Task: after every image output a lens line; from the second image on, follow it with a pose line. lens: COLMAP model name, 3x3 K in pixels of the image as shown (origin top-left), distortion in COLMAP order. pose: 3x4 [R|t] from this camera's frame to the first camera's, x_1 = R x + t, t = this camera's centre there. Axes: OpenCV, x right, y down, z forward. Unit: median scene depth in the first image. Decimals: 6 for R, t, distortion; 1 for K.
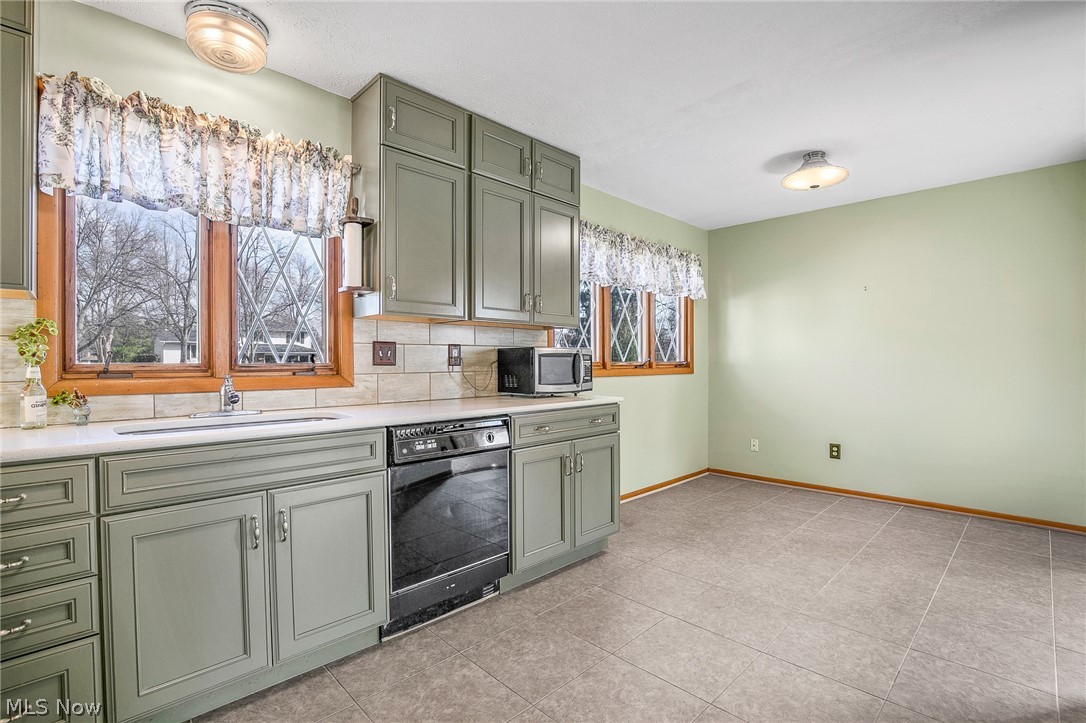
lens RADIAL K [[501.3, 0, 547.8], [0, 501.3, 366.1], [0, 0, 1]] dist [-0.015970, 0.003609]
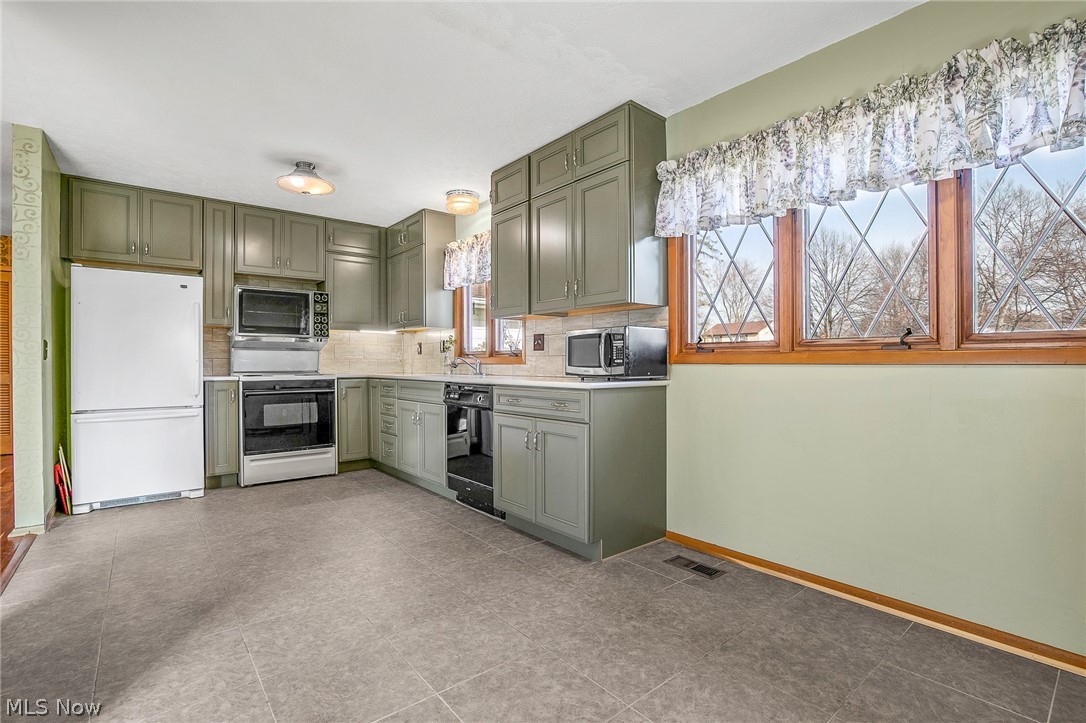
lens RADIAL K [[501.3, 0, 549.2], [0, 501.3, 362.5], [0, 0, 1]] dist [-0.015970, 0.003609]
pose [[-0.096273, -0.001384, -0.995354, 1.146787], [-0.001810, 0.999998, -0.001215, 0.035792], [0.995353, 0.001685, -0.096275, 1.188618]]
